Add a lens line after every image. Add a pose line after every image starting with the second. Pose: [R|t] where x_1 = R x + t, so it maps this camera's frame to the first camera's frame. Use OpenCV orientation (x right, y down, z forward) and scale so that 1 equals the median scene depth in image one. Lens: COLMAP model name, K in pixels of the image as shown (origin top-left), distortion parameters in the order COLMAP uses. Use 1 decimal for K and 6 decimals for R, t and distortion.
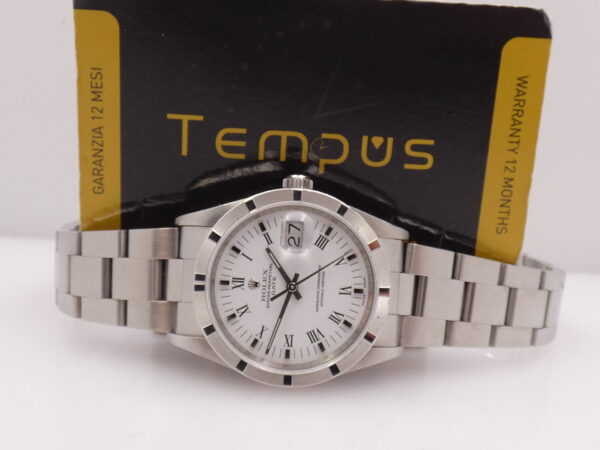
lens RADIAL K [[836.2, 0, 295.2], [0, 836.2, 226.1], [0, 0, 1]] dist [0.042370, 0.000000]
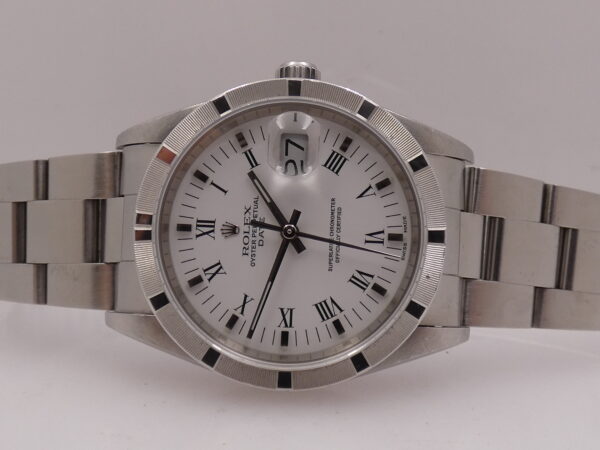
lens RADIAL K [[836.2, 0, 301.9], [0, 836.2, 221.9], [0, 0, 1]] dist [0.042370, 0.000000]
pose [[0.998226, -0.022693, -0.055045, 0.040255], [0.021137, 0.999365, -0.028693, 0.082712], [0.055662, 0.027479, 0.998071, 0.366075]]
